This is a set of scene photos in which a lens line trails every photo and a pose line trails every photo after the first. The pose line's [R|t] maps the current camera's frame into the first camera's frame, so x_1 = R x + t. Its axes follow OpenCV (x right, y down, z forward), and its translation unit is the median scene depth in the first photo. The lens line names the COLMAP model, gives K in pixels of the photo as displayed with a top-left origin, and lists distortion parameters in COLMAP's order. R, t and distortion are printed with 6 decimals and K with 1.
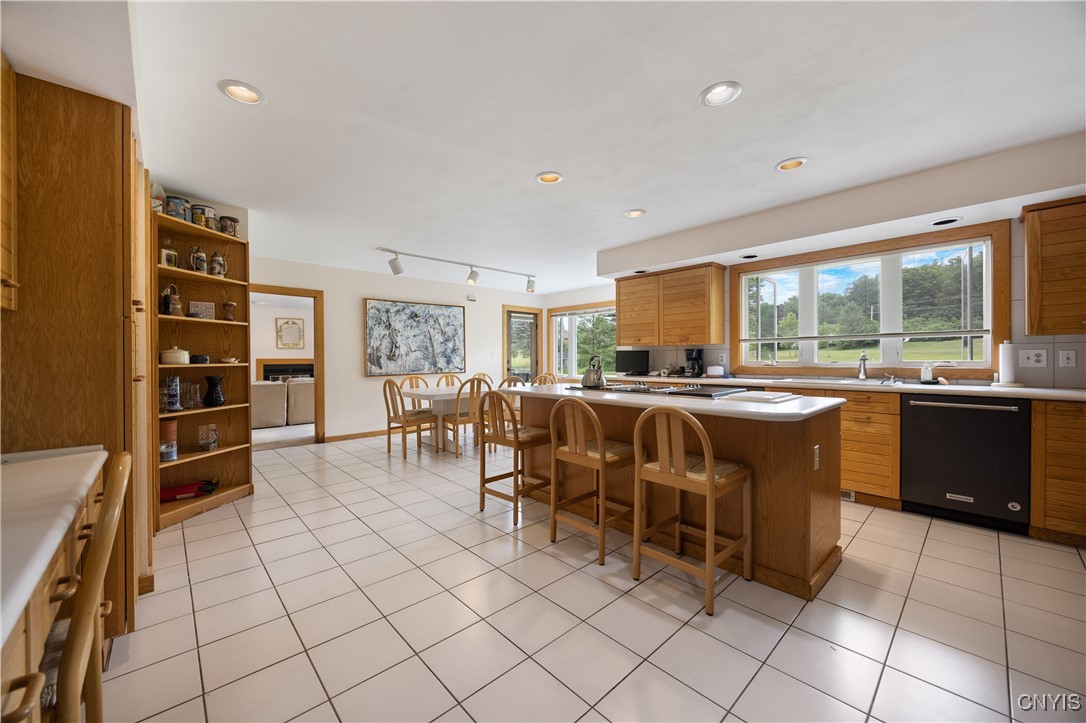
lens RADIAL K [[414.1, 0, 543.8], [0, 414.1, 358.6], [0, 0, 1]] dist [0.000395, 0.000008]
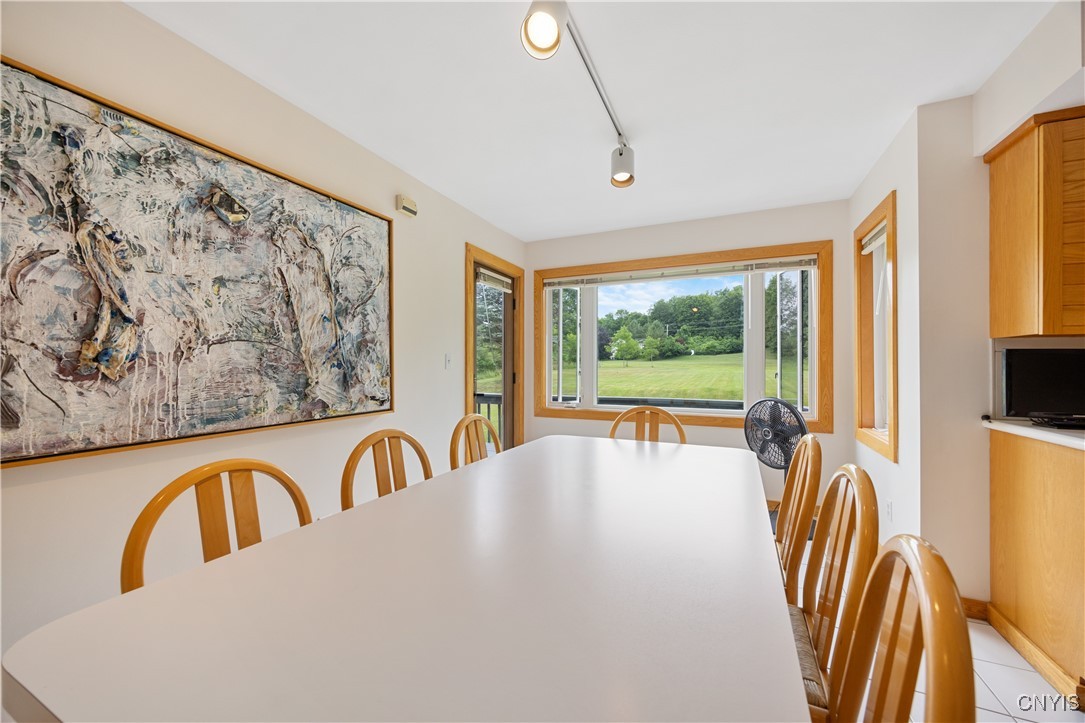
lens RADIAL K [[413.7, 0, 538.8], [0, 413.7, 363.9], [0, 0, 1]] dist [0.000395, 0.000008]
pose [[0.926302, 0.008027, 0.376697, -0.215873], [-0.004916, 0.999945, -0.009218, -0.002653], [-0.376751, 0.006687, 0.926291, 0.659267]]
